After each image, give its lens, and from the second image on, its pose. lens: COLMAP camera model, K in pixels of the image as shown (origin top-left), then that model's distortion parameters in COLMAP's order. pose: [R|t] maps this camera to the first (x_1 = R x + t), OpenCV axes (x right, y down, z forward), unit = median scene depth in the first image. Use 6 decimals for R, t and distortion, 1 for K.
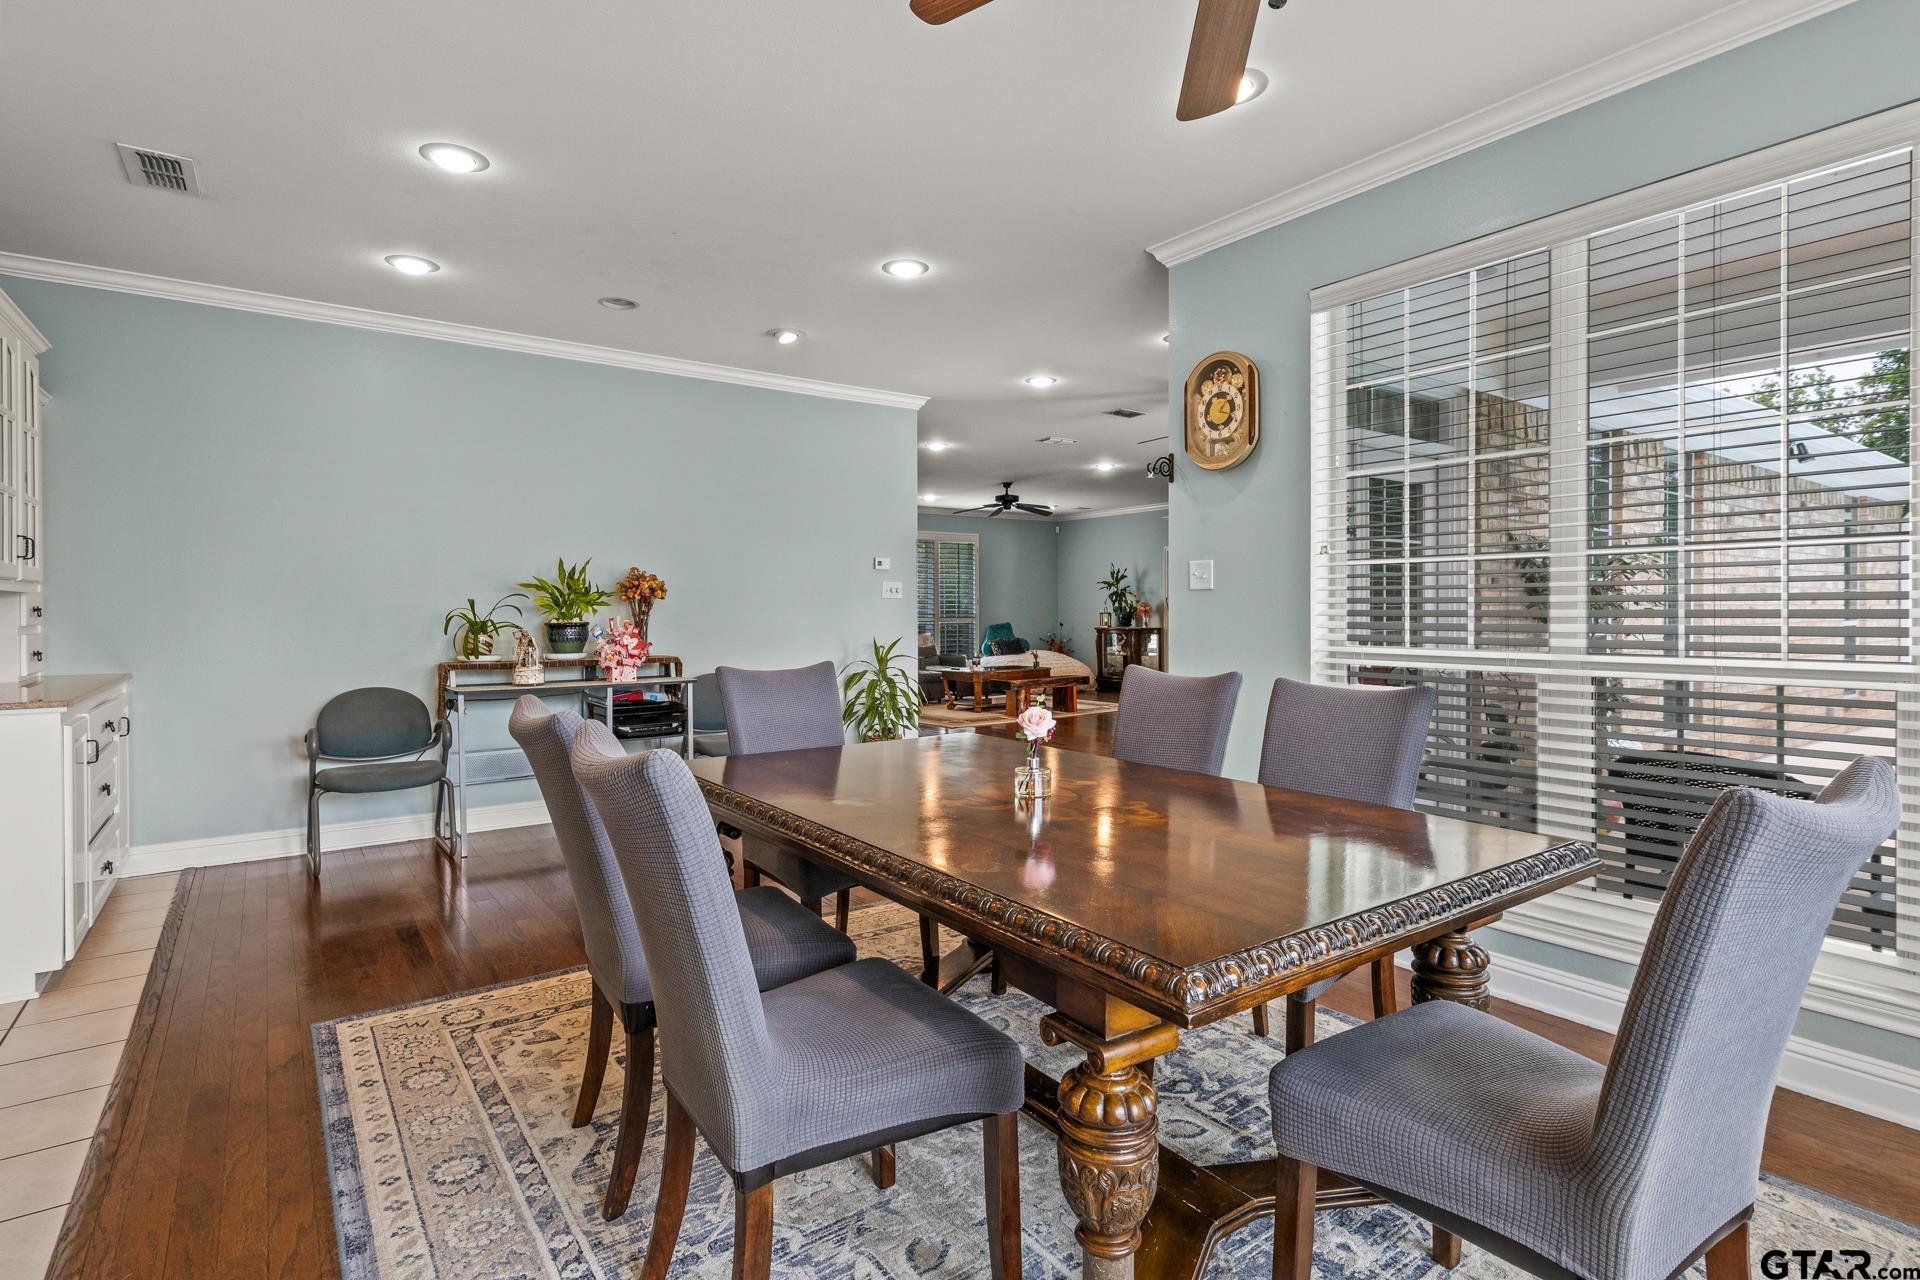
lens RADIAL K [[950.3, 0, 955.8], [0, 950.3, 623.7], [0, 0, 1]] dist [0.019389, -0.000648]
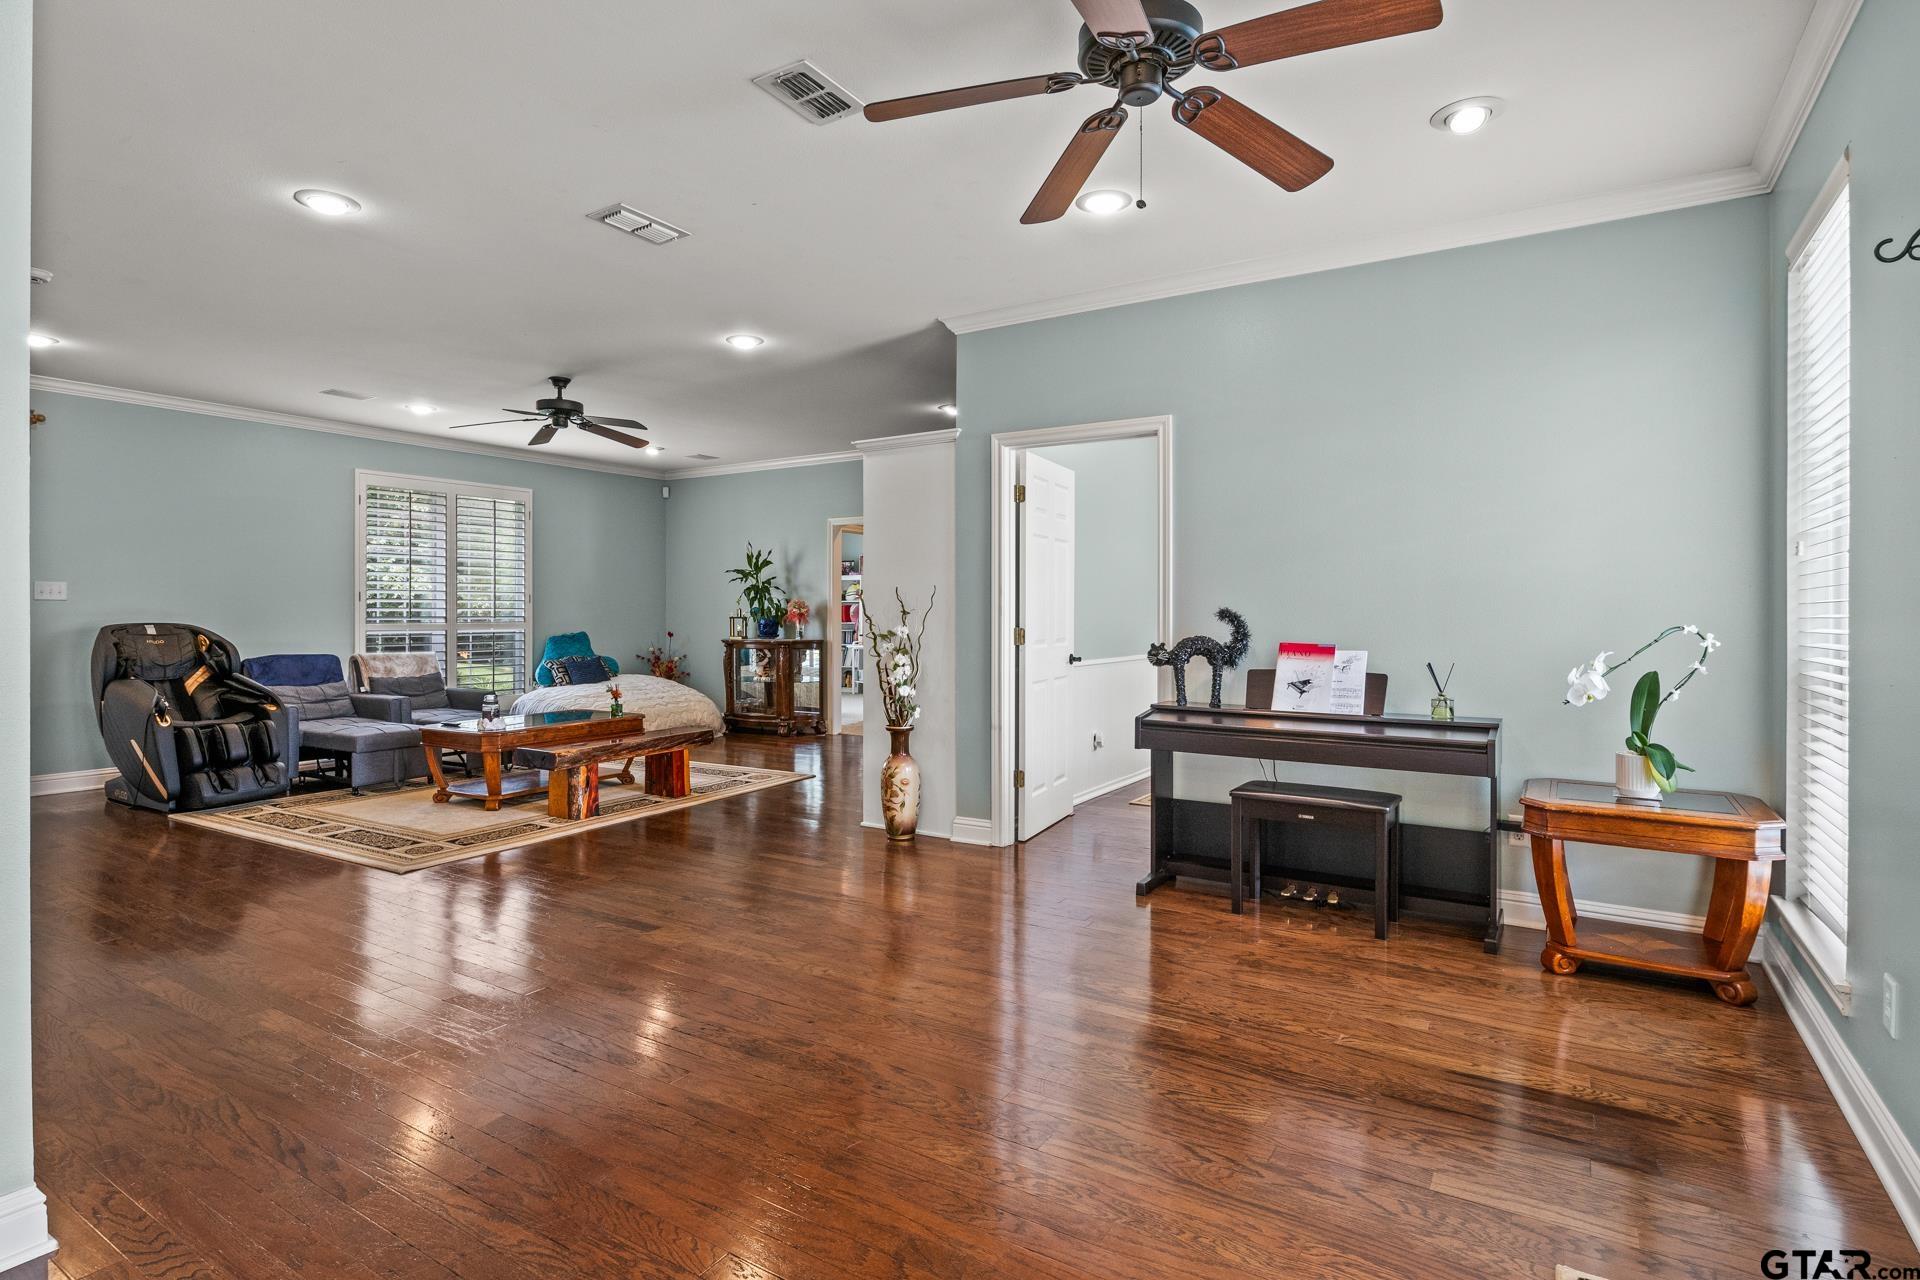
lens RADIAL K [[961.0, 0, 954.7], [0, 961.0, 613.8], [0, 0, 1]] dist [-0.006093, -0.001017]
pose [[0.926955, 0.005083, 0.375137, 0.058875], [0.000168, 0.999903, -0.013962, -0.005731], [-0.375171, 0.013005, 0.926864, 0.416191]]
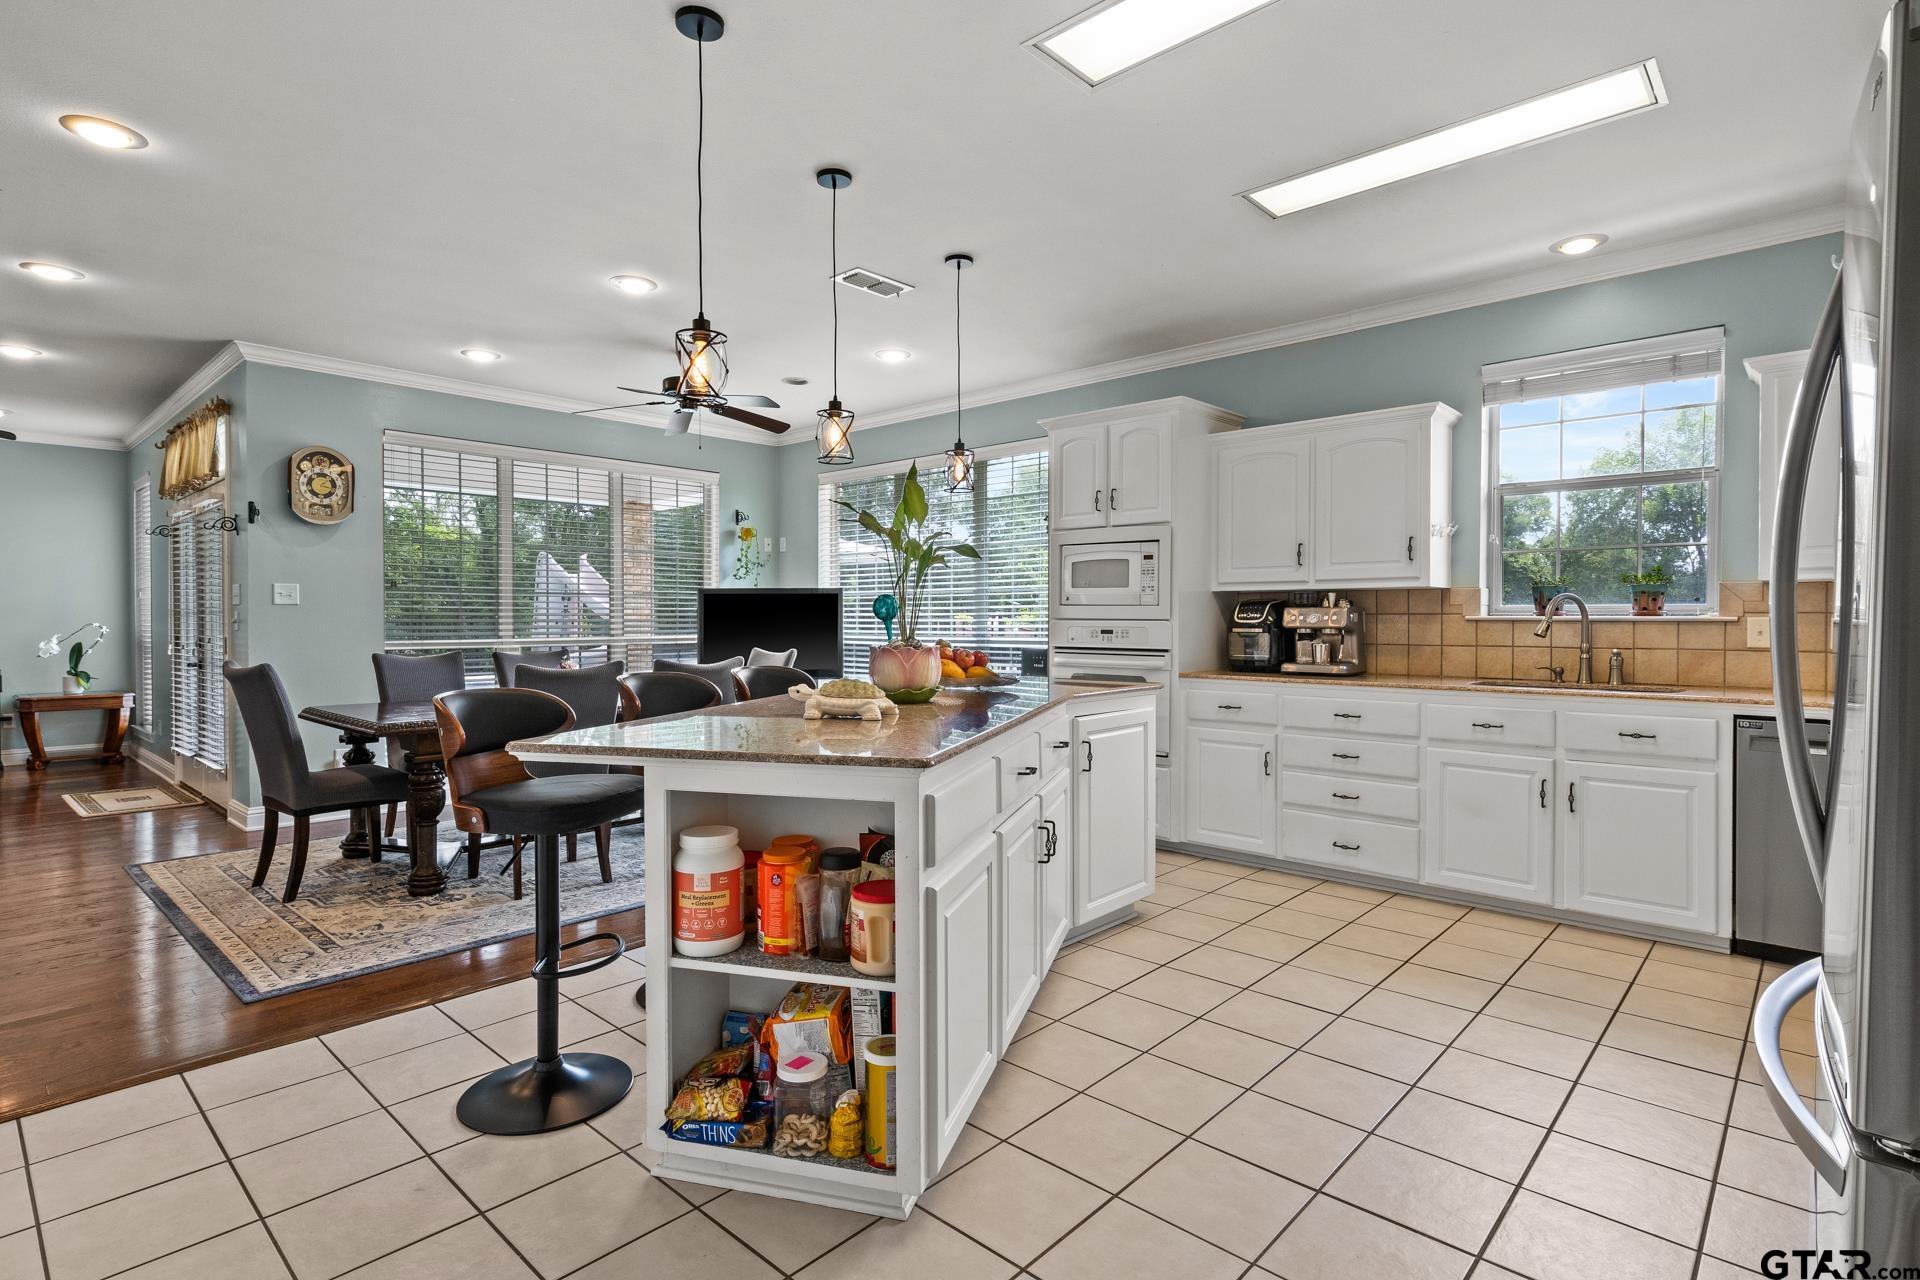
lens RADIAL K [[950.3, 0, 955.8], [0, 950.3, 623.7], [0, 0, 1]] dist [0.019389, -0.000648]
pose [[-0.201326, 0.000144, 0.979524, -0.473167], [0.014335, 0.999893, 0.002800, 0.001472], [-0.979419, 0.014606, -0.201307, 0.110400]]
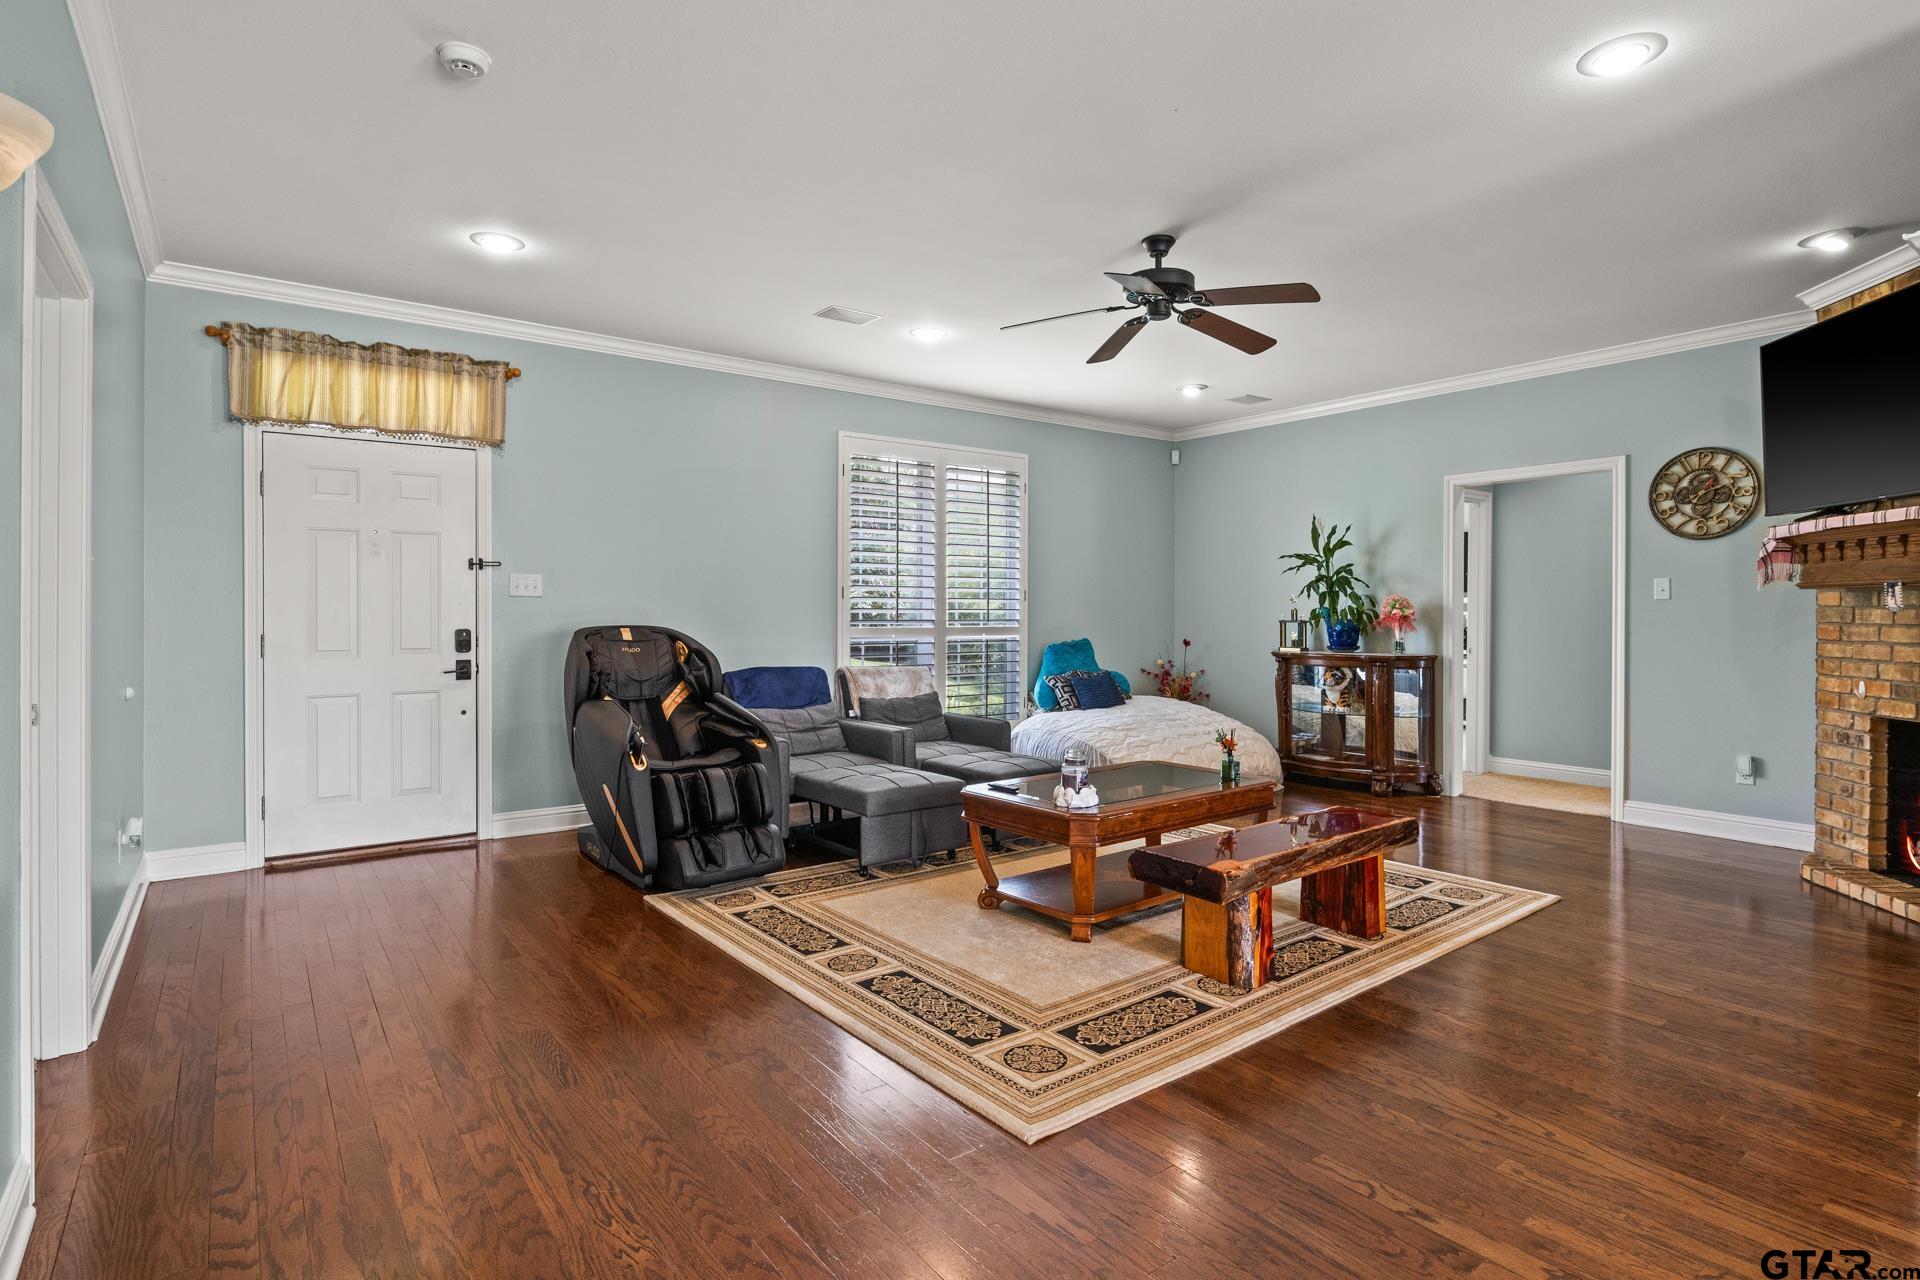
lens RADIAL K [[961.0, 0, 954.7], [0, 961.0, 613.8], [0, 0, 1]] dist [-0.006093, -0.001017]
pose [[0.999920, 0.008628, 0.009199, -0.021660], [-0.008507, 0.999878, -0.013070, -0.009360], [-0.009311, 0.012991, 0.999872, 0.672506]]
